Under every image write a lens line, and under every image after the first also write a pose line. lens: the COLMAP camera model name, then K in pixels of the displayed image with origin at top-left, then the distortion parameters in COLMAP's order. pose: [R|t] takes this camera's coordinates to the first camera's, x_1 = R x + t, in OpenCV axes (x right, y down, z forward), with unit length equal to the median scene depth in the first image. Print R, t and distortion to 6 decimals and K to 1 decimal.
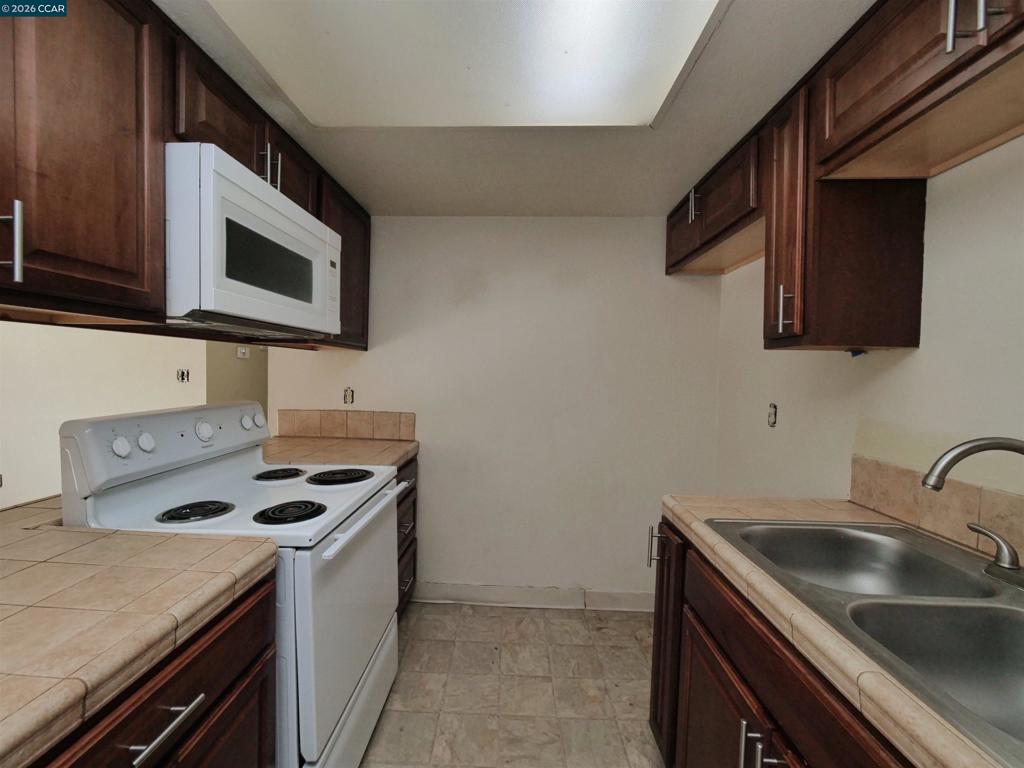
lens RADIAL K [[436.6, 0, 505.0], [0, 436.6, 385.7], [0, 0, 1]] dist [-0.013680, 0.002208]
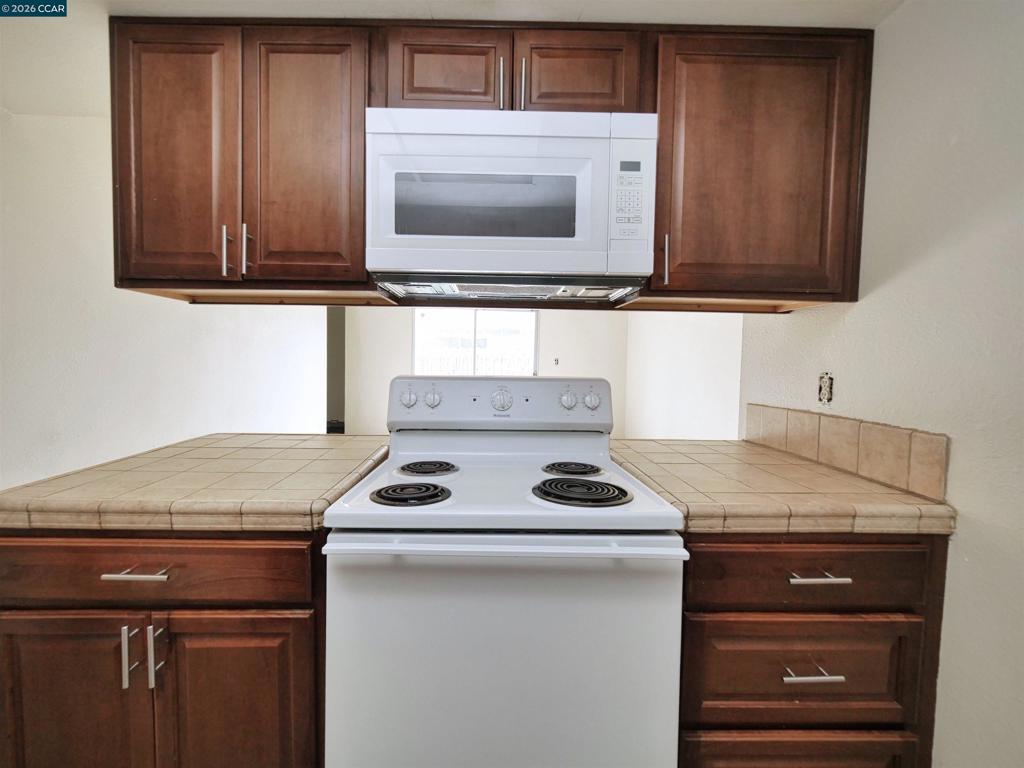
lens RADIAL K [[436.6, 0, 510.4], [0, 436.6, 379.6], [0, 0, 1]] dist [-0.013680, 0.002208]
pose [[0.060404, 0.017871, -0.998014, 0.298273], [-0.050363, 0.998621, 0.014834, 0.041534], [0.996903, 0.049367, 0.061221, 0.952746]]
